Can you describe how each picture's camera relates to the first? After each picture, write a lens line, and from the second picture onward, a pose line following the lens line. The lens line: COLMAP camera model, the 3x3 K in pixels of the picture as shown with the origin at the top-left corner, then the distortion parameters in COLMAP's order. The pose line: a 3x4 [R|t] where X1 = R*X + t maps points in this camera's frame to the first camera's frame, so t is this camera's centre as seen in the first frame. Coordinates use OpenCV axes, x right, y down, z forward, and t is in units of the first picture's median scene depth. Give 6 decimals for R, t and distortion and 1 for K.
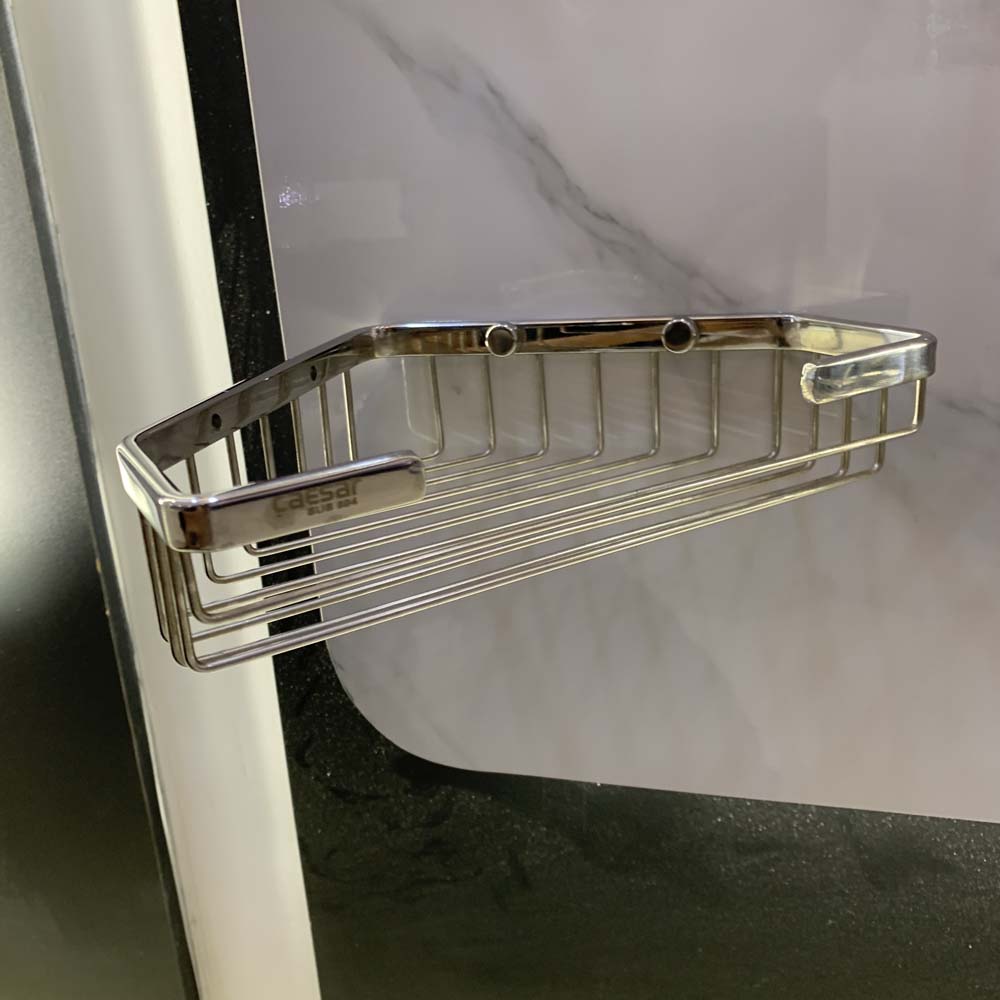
lens RADIAL K [[1025.6, 0, 515.7], [0, 1025.6, 497.5], [0, 0, 1]] dist [0.023767, -0.044561]
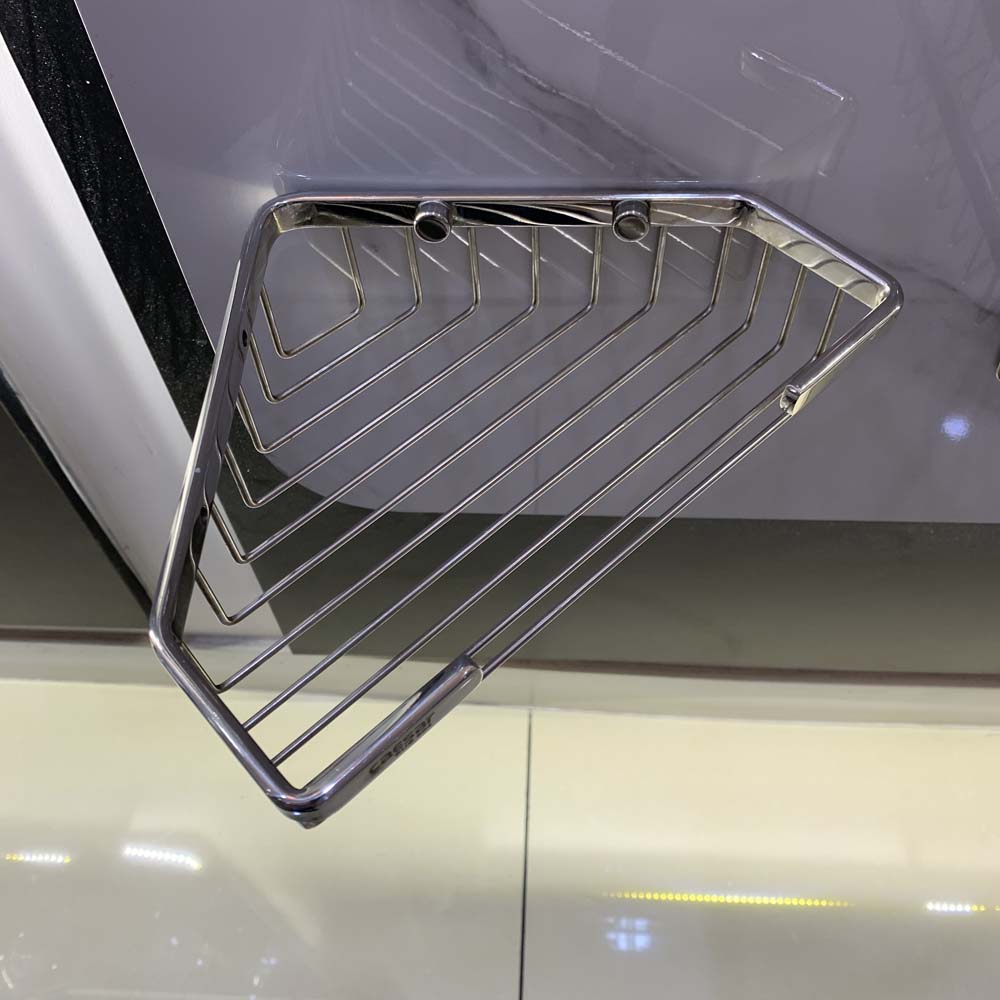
lens RADIAL K [[1012.4, 0, 516.0], [0, 1012.4, 500.0], [0, 0, 1]] dist [-0.002871, -0.000343]
pose [[0.975340, -0.157544, 0.154570, -0.102765], [0.030883, 0.790865, 0.611211, -0.445983], [-0.218537, -0.591365, 0.776228, 0.148172]]
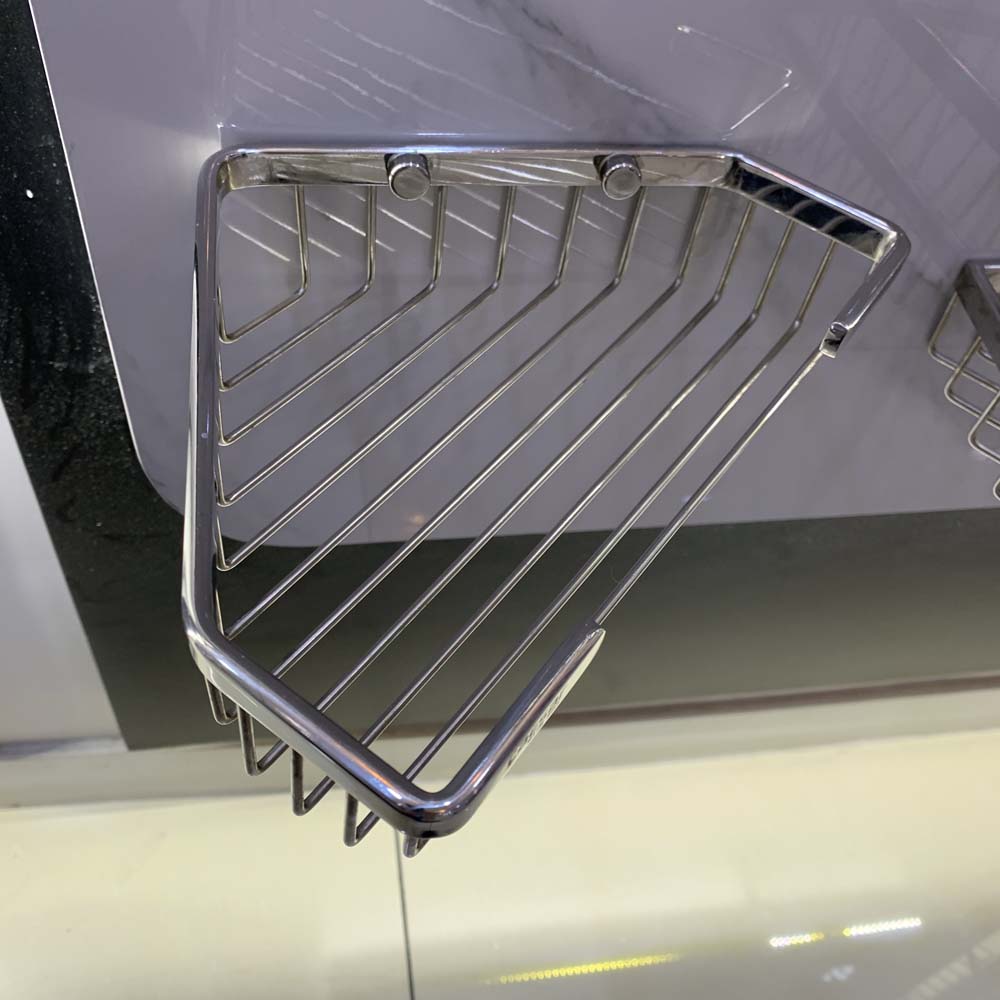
lens RADIAL K [[1022.9, 0, 499.0], [0, 1022.9, 513.9], [0, 0, 1]] dist [-0.016022, 0.008713]
pose [[0.901648, -0.208695, 0.378785, -0.269660], [-0.036407, 0.836123, 0.547332, -0.332744], [-0.430936, -0.507291, 0.746290, 0.225961]]
